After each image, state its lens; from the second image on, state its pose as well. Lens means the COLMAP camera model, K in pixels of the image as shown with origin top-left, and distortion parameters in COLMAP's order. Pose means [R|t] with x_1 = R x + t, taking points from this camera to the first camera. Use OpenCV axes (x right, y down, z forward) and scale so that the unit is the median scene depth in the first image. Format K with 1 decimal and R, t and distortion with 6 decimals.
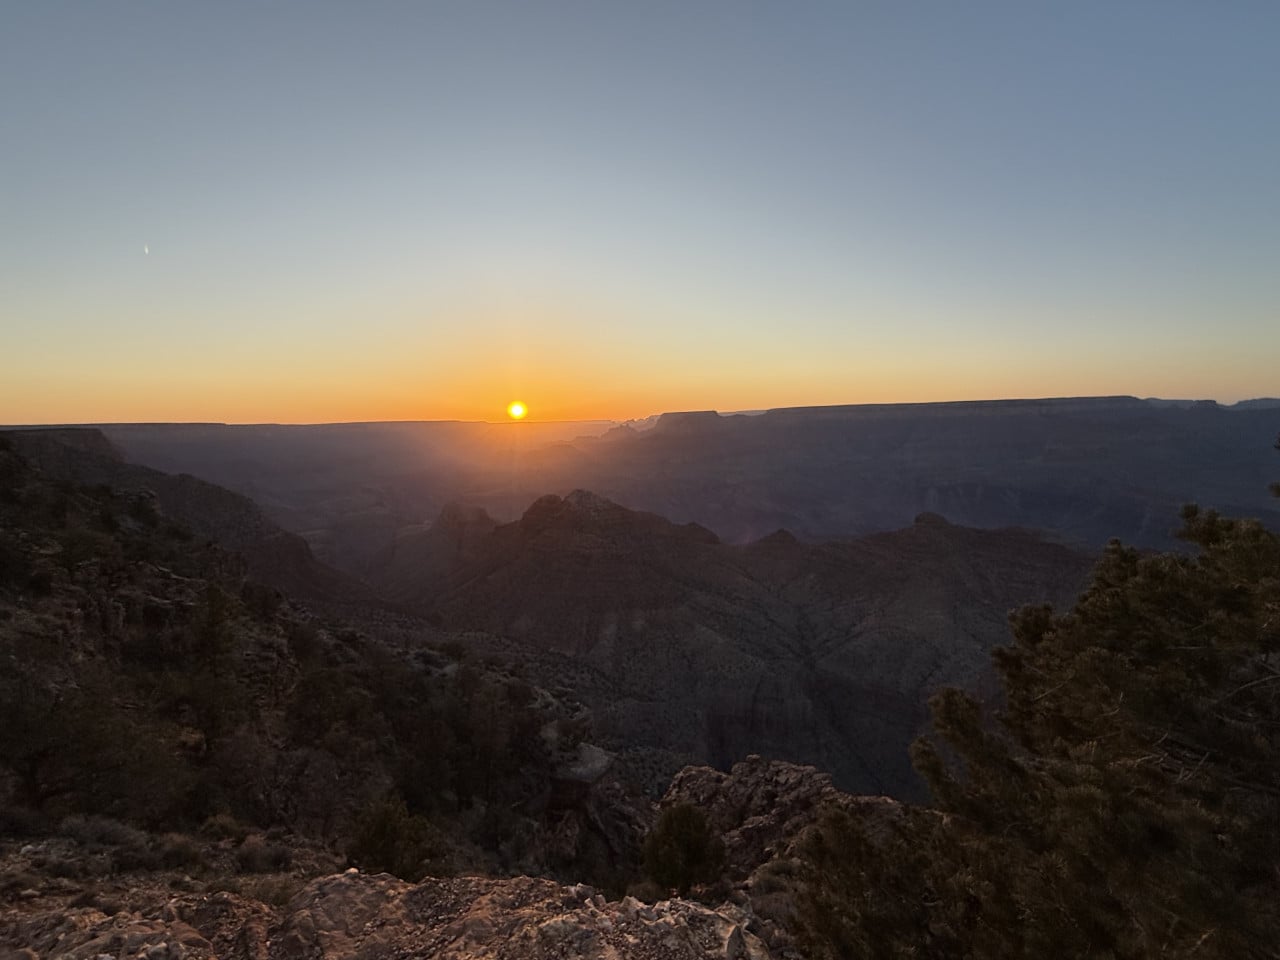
lens RADIAL K [[563.2, 0, 638.8], [0, 563.2, 478.3], [0, 0, 1]] dist [-0.000878, -0.000383]
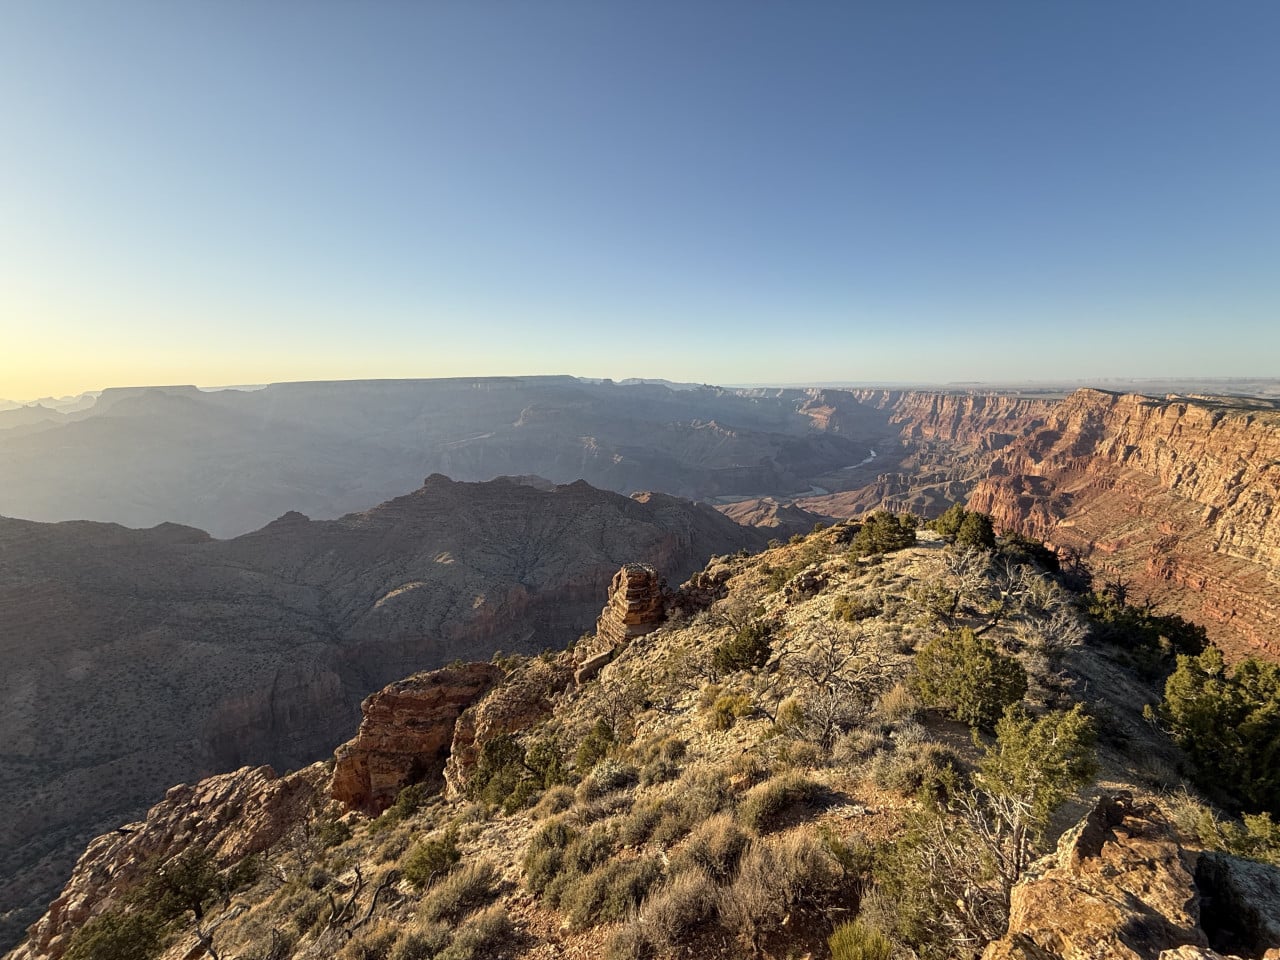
lens RADIAL K [[509.0, 0, 635.6], [0, 509.0, 480.0], [0, 0, 1]] dist [-0.000648, -0.000202]
pose [[0.672174, -0.134547, 0.728065, 0.343774], [0.087509, 0.990894, 0.102327, 0.015554], [-0.735204, -0.005069, 0.677827, -0.087650]]
